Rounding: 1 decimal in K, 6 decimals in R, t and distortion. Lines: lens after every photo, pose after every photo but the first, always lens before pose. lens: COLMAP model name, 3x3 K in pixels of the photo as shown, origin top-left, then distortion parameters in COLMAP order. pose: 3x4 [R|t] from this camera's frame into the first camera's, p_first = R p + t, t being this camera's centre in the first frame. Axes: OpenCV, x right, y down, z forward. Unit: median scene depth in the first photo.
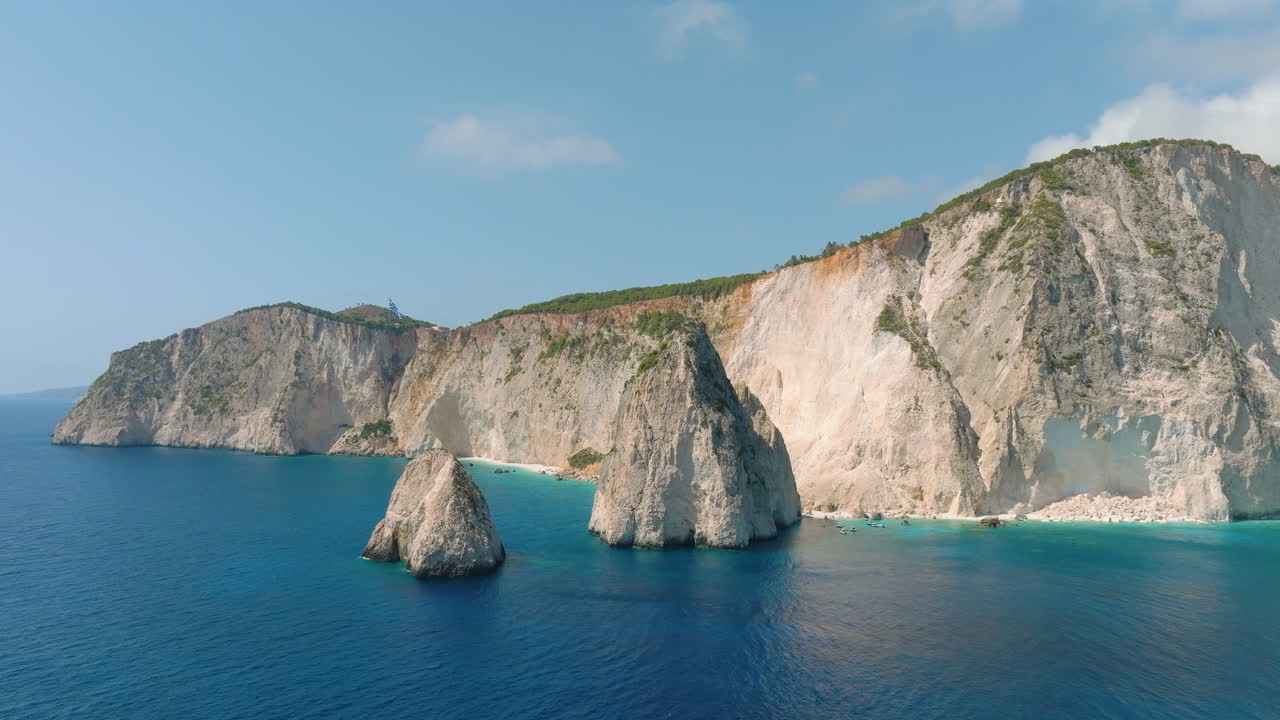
lens RADIAL K [[1033.8, 0, 640.0], [0, 1033.8, 360.0], [0, 0, 1]] dist [0.018302, -0.004516]
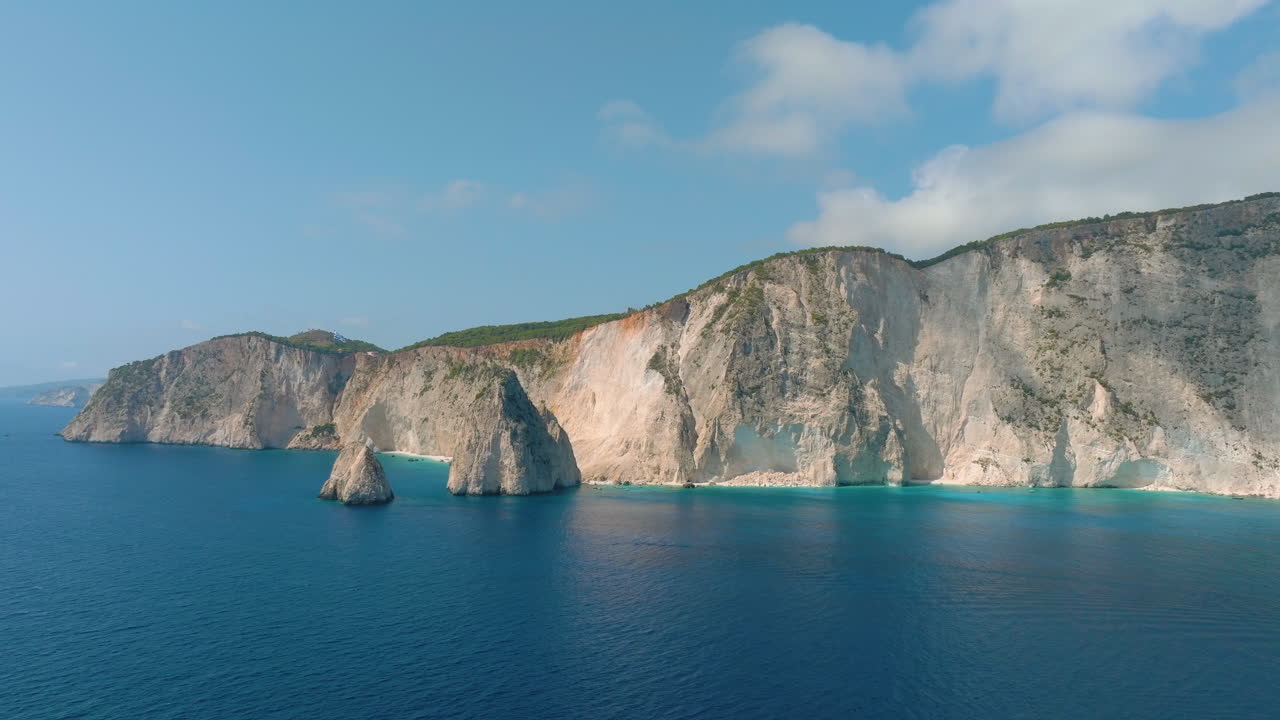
lens RADIAL K [[1033.8, 0, 640.0], [0, 1033.8, 360.0], [0, 0, 1]] dist [0.018302, -0.004516]
pose [[0.998778, 0.005425, 0.049129, 0.135847], [-0.005399, 0.999985, -0.000681, -0.039401], [-0.049132, 0.000415, 0.998792, -0.553010]]
